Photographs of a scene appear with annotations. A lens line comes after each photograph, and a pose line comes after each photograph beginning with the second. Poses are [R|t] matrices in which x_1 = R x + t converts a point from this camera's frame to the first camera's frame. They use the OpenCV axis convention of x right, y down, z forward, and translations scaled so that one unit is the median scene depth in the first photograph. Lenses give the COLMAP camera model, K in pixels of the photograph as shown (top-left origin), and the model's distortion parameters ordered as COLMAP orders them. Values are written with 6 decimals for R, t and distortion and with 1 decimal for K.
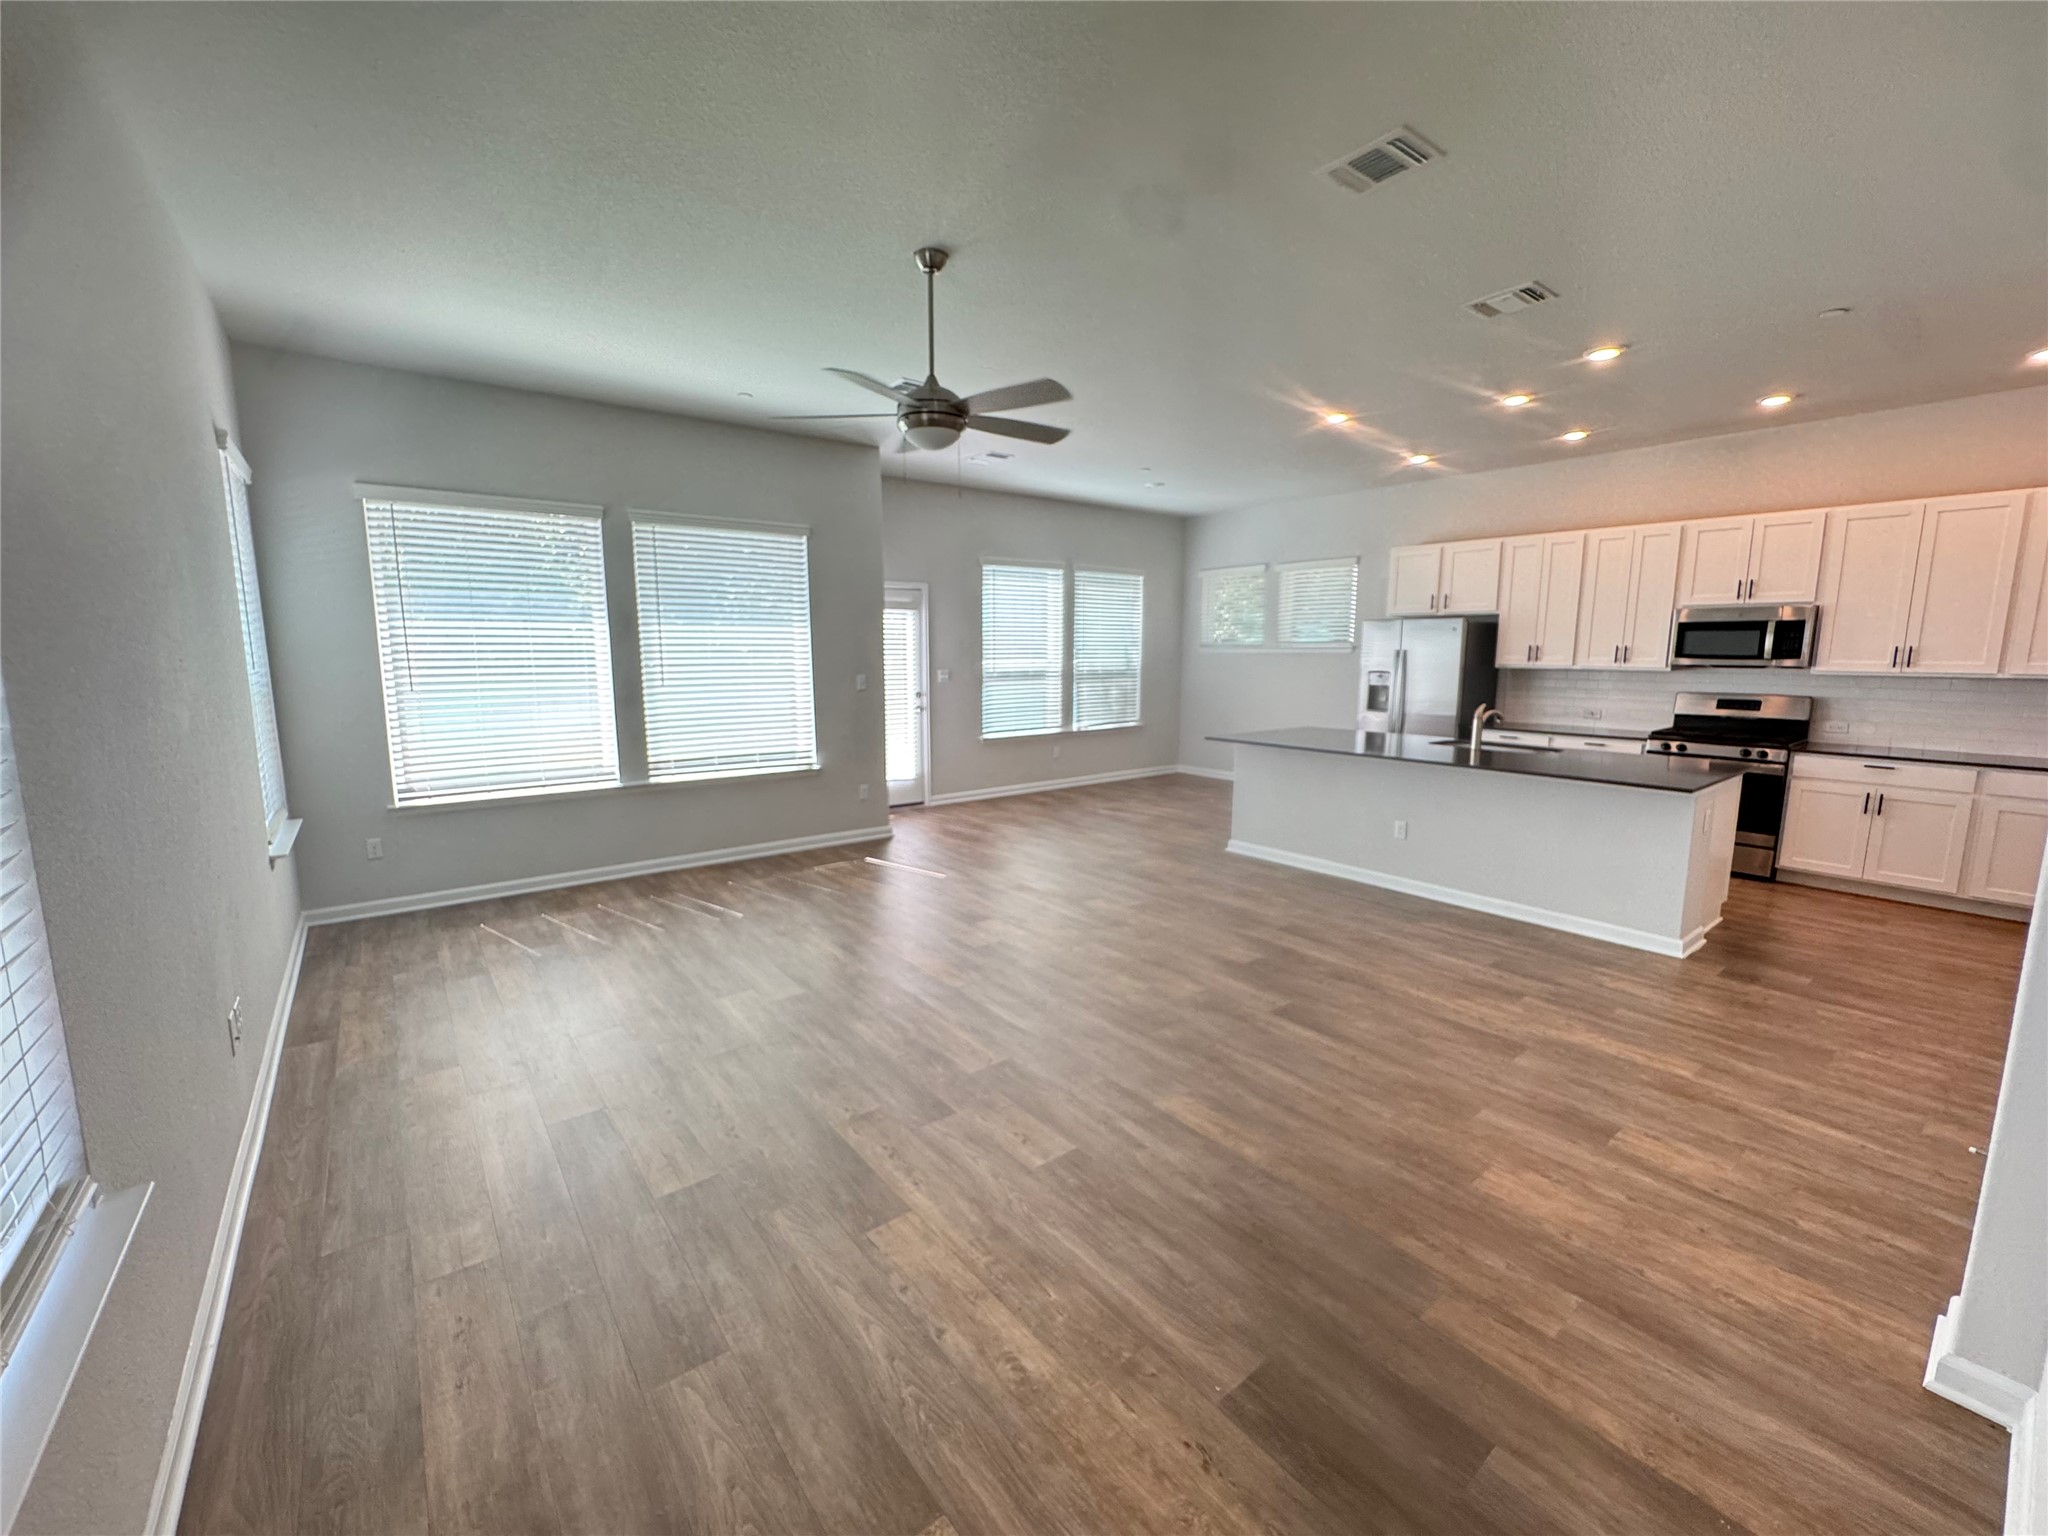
lens RADIAL K [[835.0, 0, 1016.0], [0, 835.0, 756.3], [0, 0, 1]] dist [-0.004664, 0.000198]
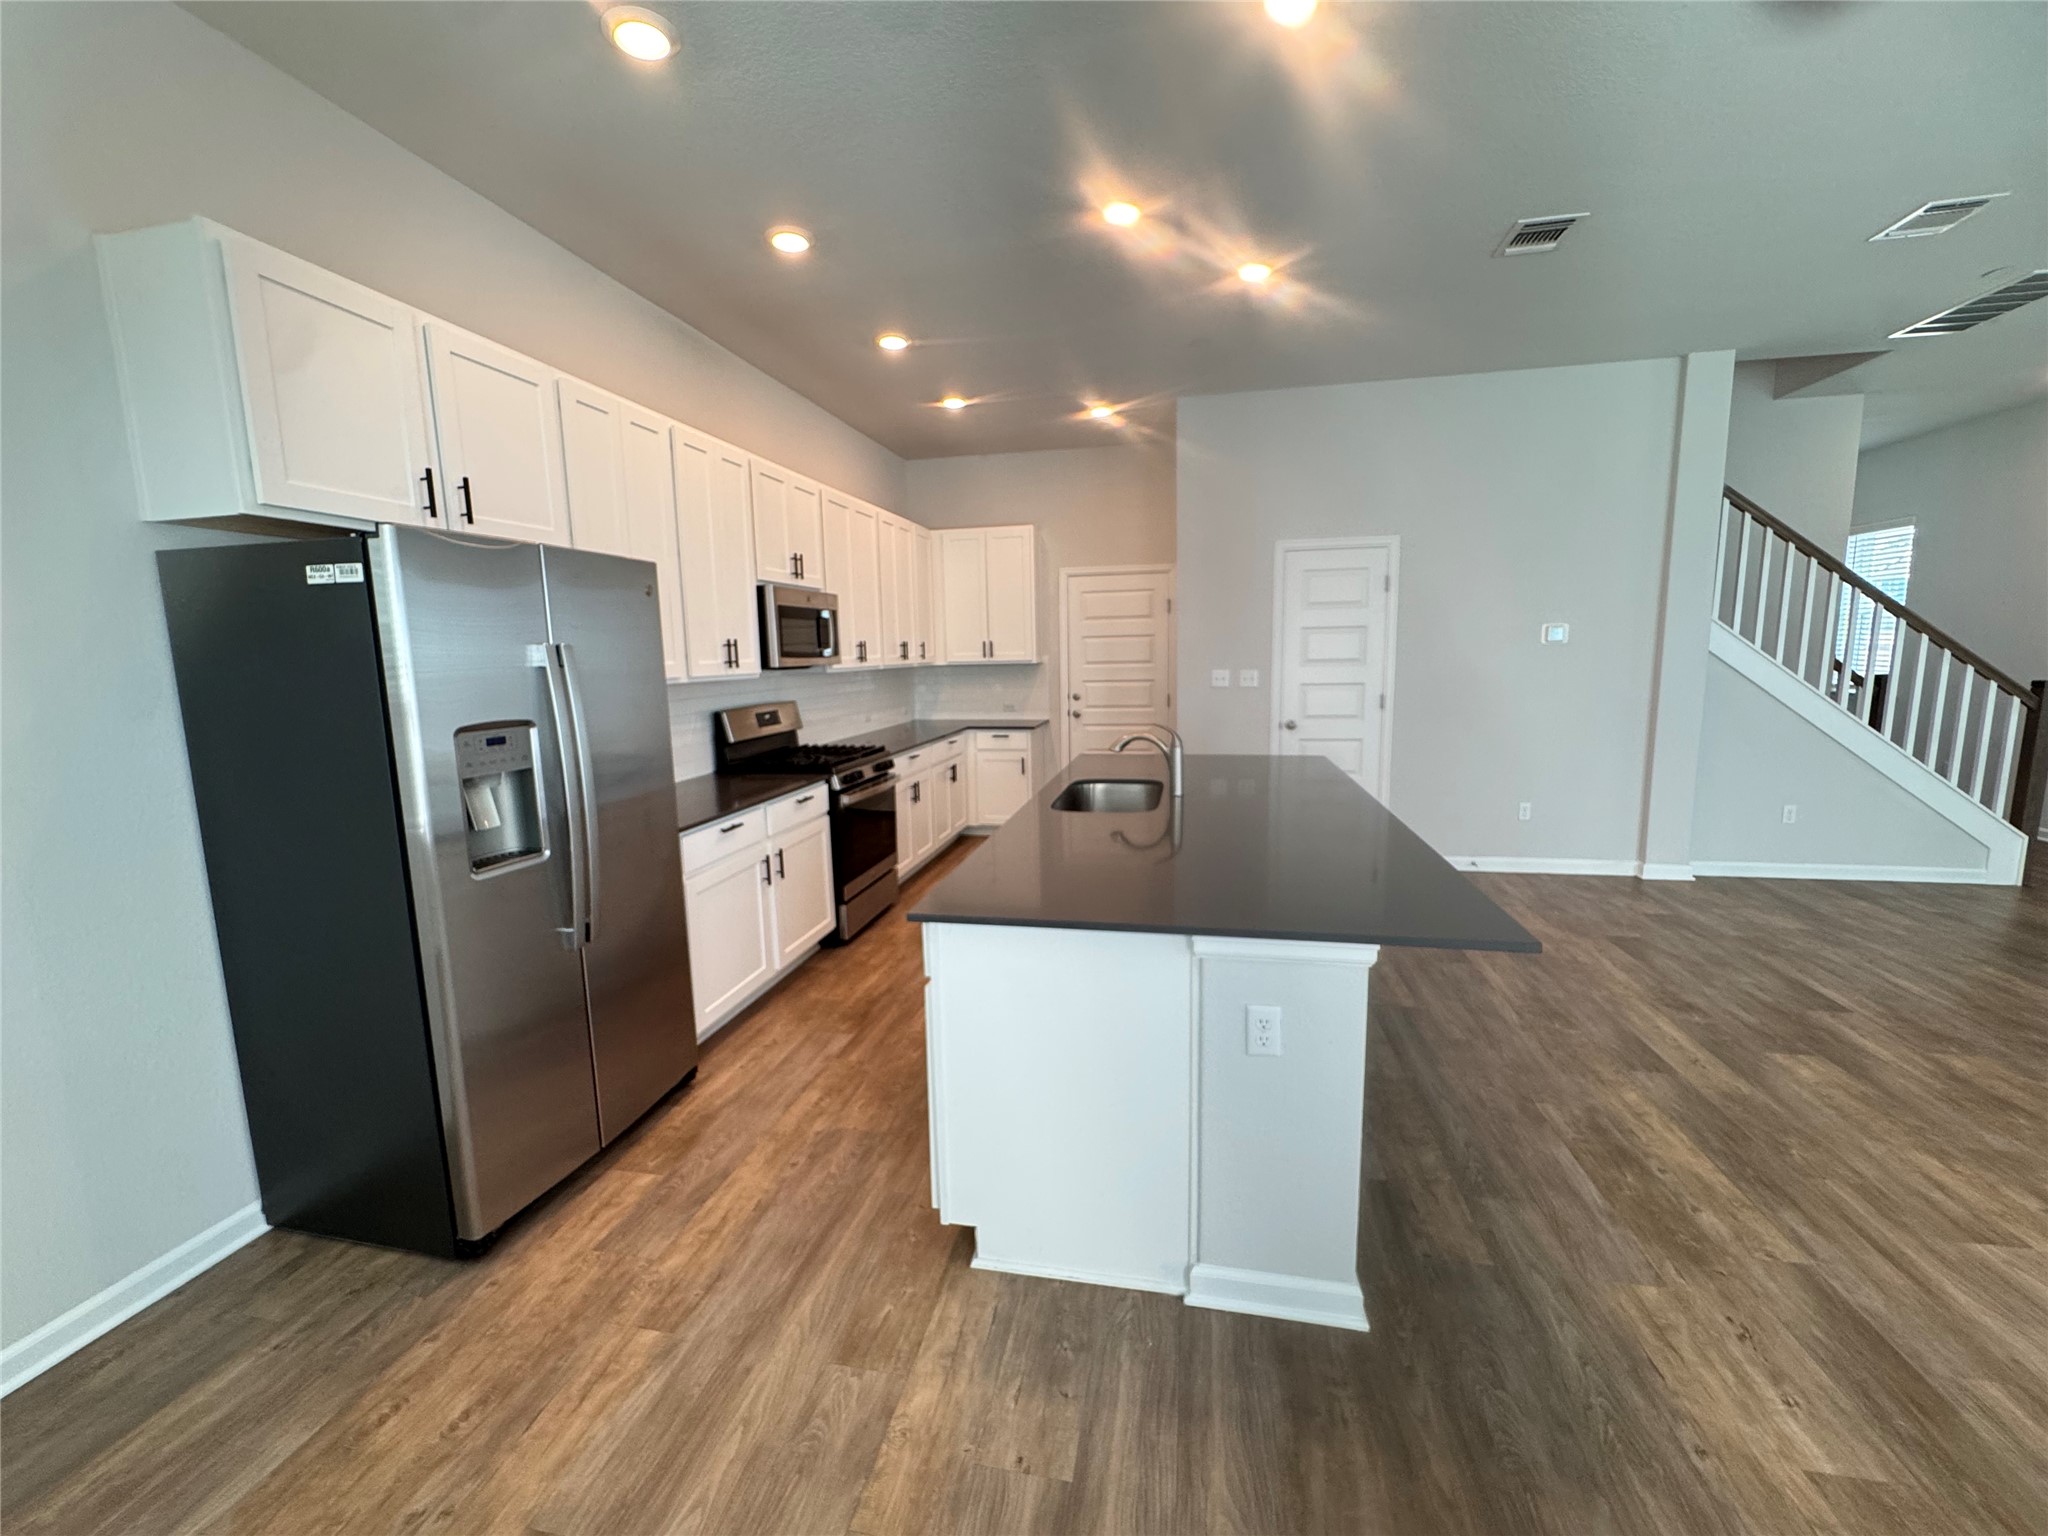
lens RADIAL K [[835.0, 0, 1018.0], [0, 835.0, 766.7], [0, 0, 1]] dist [-0.004664, 0.000198]
pose [[-0.654851, -0.092858, 0.750032, 0.127551], [0.116930, 0.968024, 0.221937, -0.141085], [-0.746658, 0.233037, -0.623054, 1.149358]]
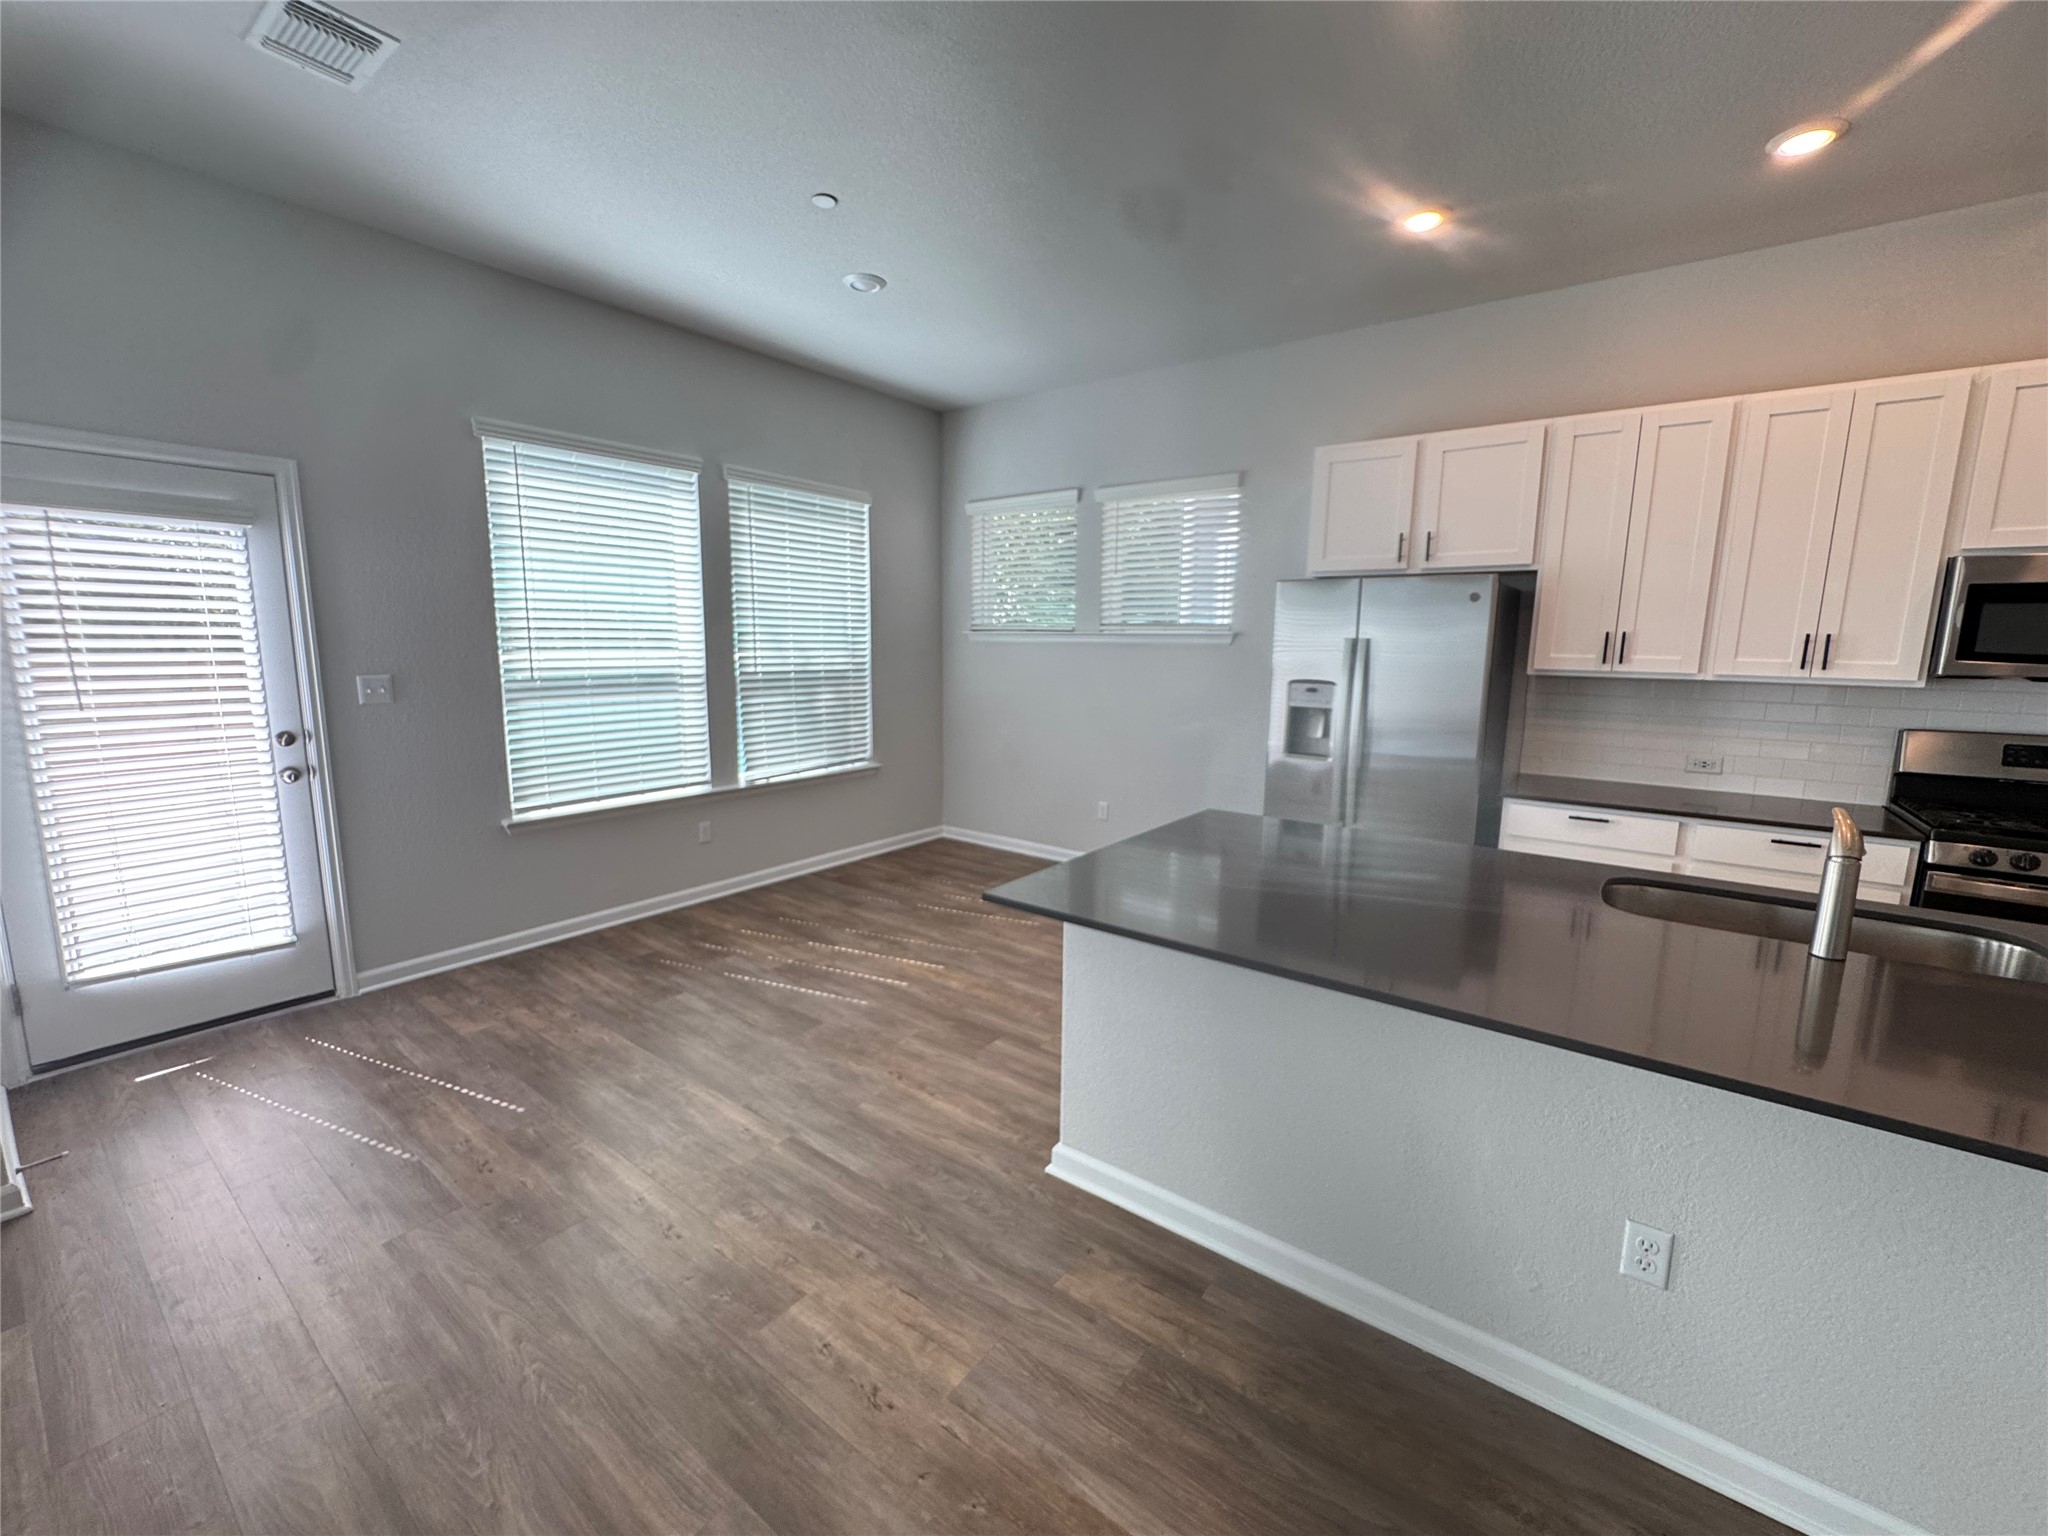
lens RADIAL K [[835.0, 0, 1024.0], [0, 835.0, 764.9], [0, 0, 1]] dist [-0.004664, 0.000198]
pose [[0.963843, -0.028736, 0.264917, 0.140372], [0.023100, 0.999436, 0.024366, -0.072765], [-0.265468, -0.017366, 0.963963, 0.607158]]
